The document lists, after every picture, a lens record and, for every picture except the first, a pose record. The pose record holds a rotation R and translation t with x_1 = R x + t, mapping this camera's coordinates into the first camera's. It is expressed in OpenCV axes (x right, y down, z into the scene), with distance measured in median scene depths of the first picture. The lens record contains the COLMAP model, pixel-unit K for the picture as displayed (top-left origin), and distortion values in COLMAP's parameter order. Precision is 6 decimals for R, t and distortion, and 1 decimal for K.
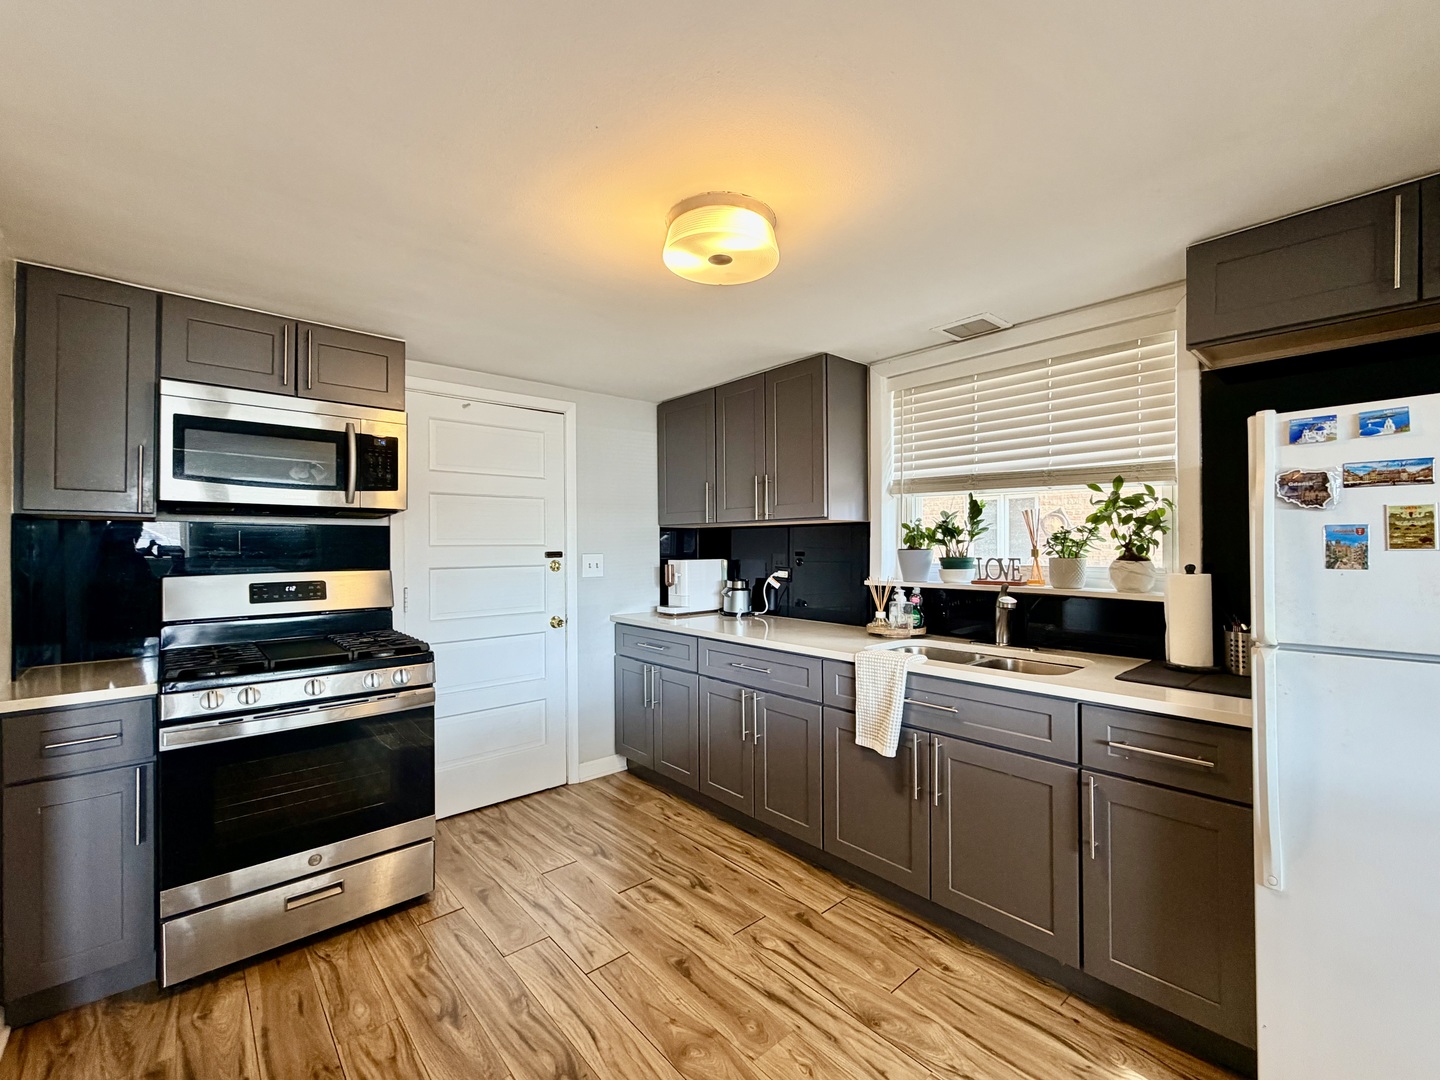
lens RADIAL K [[613.8, 0, 718.9], [0, 613.8, 538.7], [0, 0, 1]] dist [-0.007916, 0.002493]
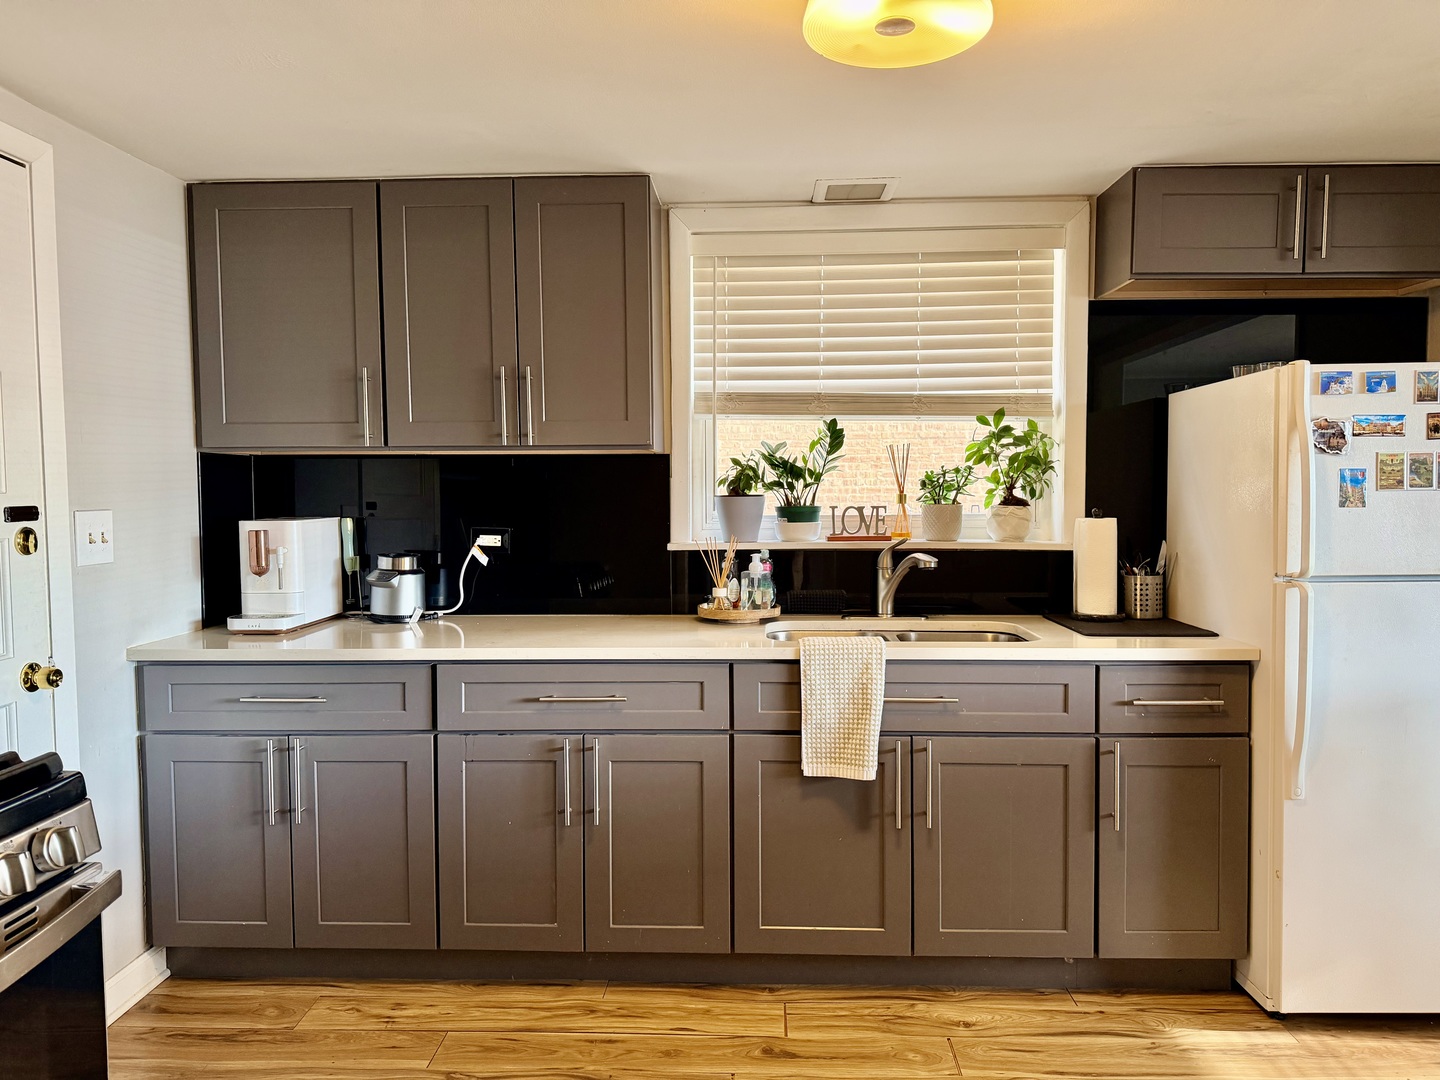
lens RADIAL K [[1008.1, 0, 717.3], [0, 1008.1, 536.6], [0, 0, 1]] dist [0.042360, -0.047890]
pose [[0.690780, -0.035165, 0.722210, -0.625432], [-0.004400, 0.998594, 0.052830, 0.004632], [-0.723052, -0.039672, 0.689654, 0.284216]]
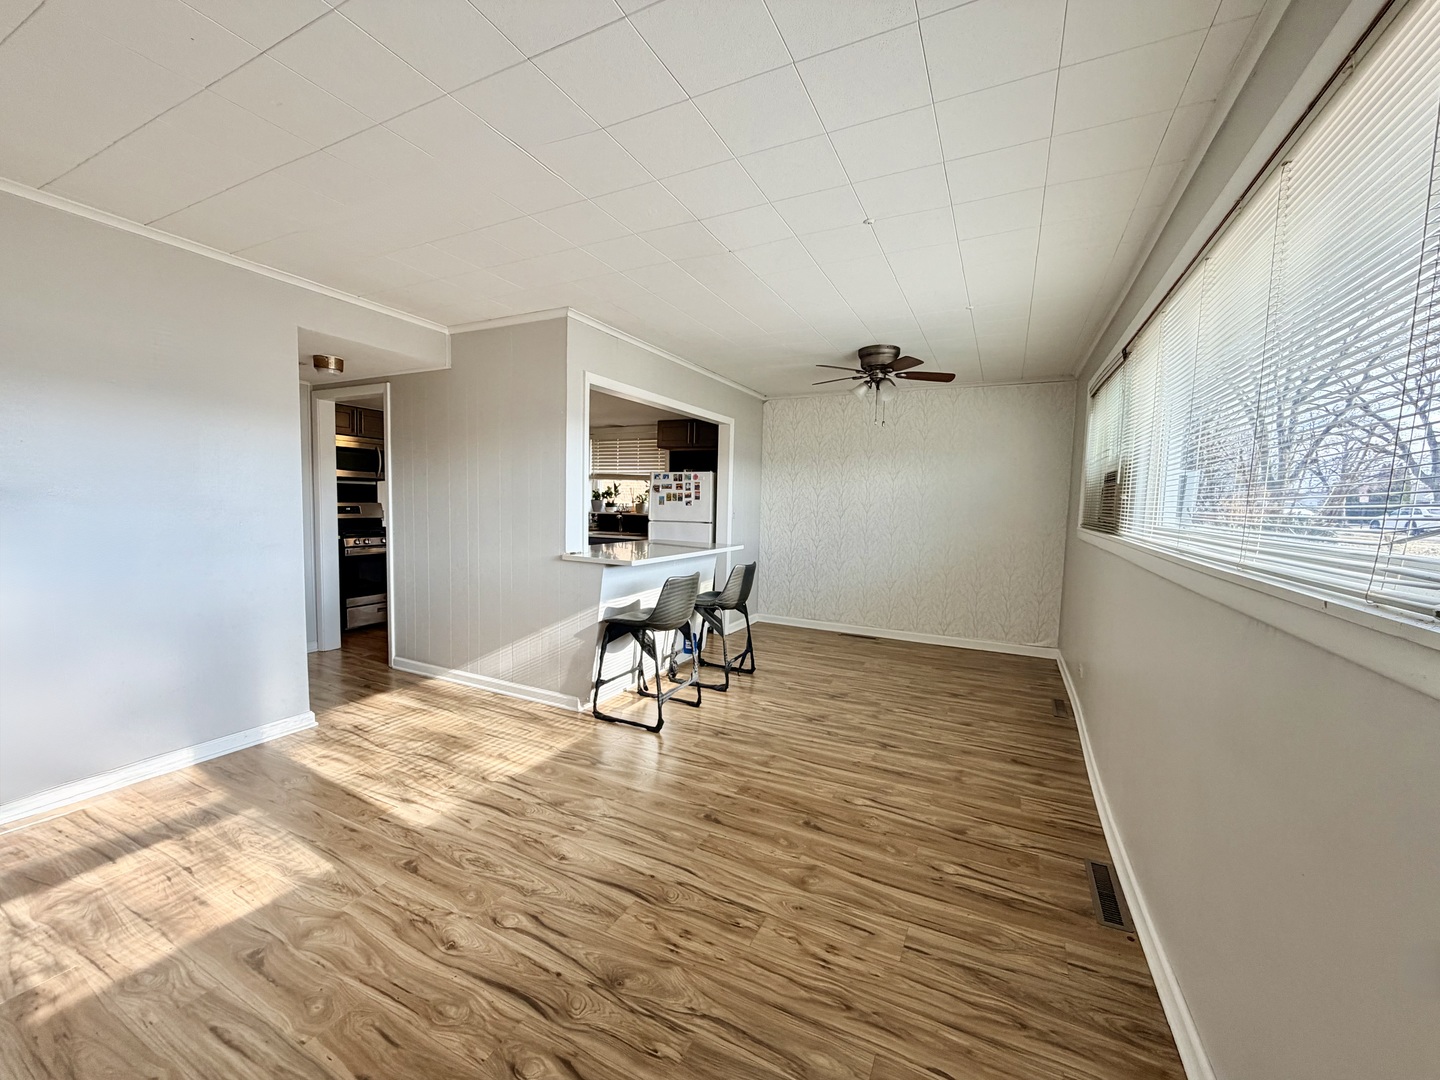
lens RADIAL K [[577.5, 0, 722.2], [0, 577.5, 541.1], [0, 0, 1]] dist [-0.002386, -0.000228]
pose [[0.923882, -0.002765, 0.382669, -0.179799], [-0.028937, 0.996606, 0.077063, -0.017506], [-0.381583, -0.082270, 0.920666, -1.911908]]
